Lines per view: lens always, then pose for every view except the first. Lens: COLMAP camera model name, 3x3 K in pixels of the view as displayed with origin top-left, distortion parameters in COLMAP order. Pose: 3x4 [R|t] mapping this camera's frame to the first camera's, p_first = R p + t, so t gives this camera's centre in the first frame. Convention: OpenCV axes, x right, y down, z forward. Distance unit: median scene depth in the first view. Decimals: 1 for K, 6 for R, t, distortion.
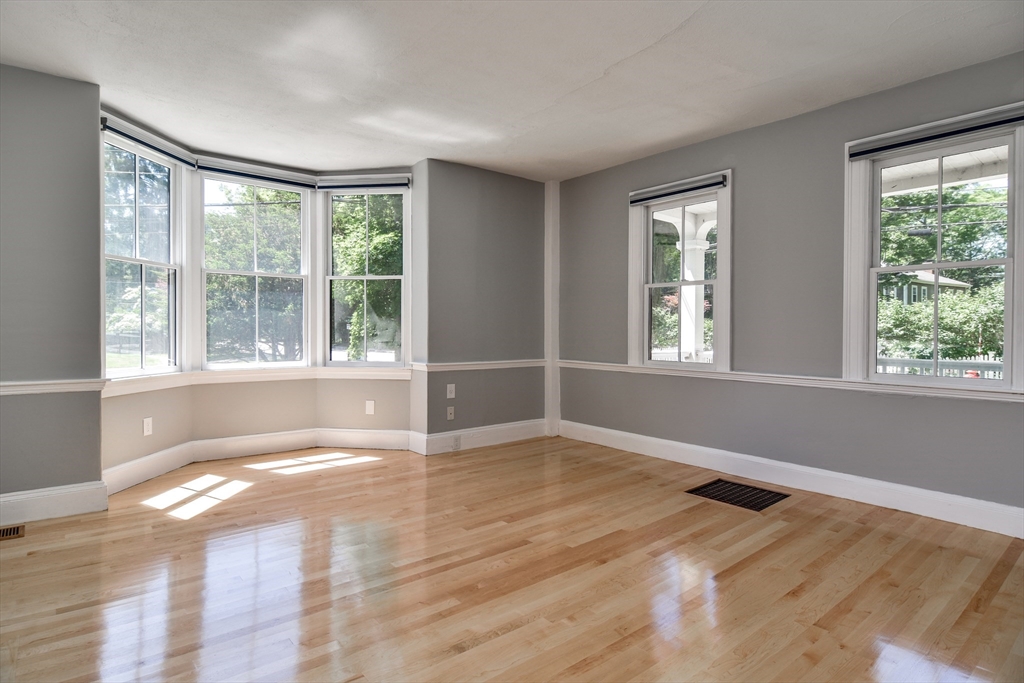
lens RADIAL K [[555.4, 0, 500.5], [0, 555.4, 337.3], [0, 0, 1]] dist [0.004192, -0.000096]
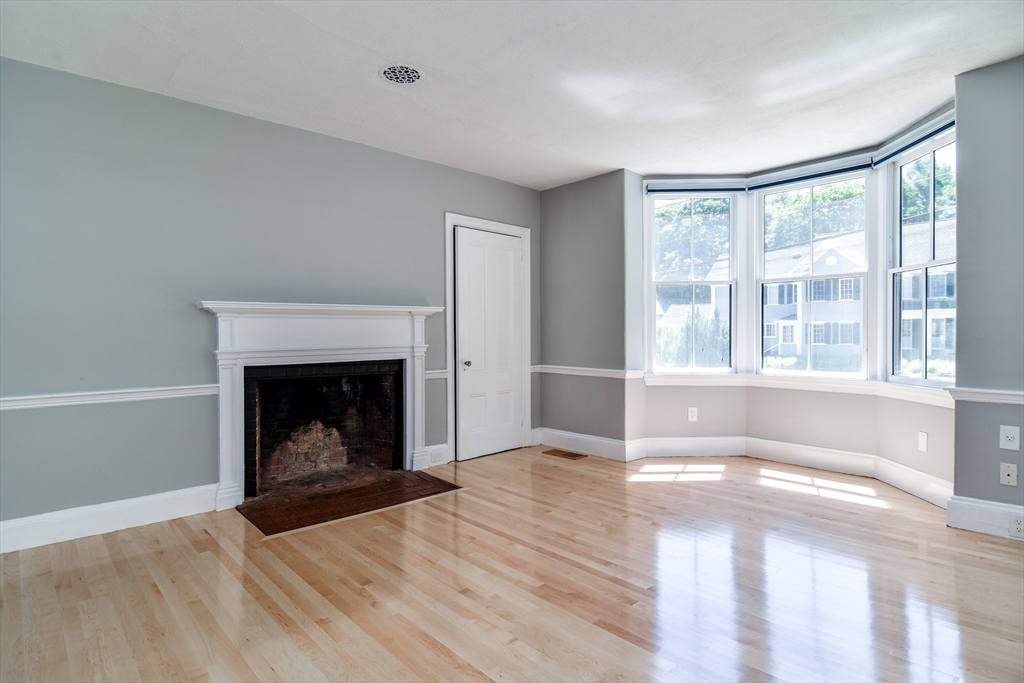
lens RADIAL K [[555.4, 0, 500.5], [0, 555.4, 337.3], [0, 0, 1]] dist [0.004192, -0.000096]
pose [[0.040812, -0.002334, -0.999164, 0.537580], [-0.012550, 0.999917, -0.002848, -0.002818], [0.999088, 0.012656, 0.040779, 0.465799]]
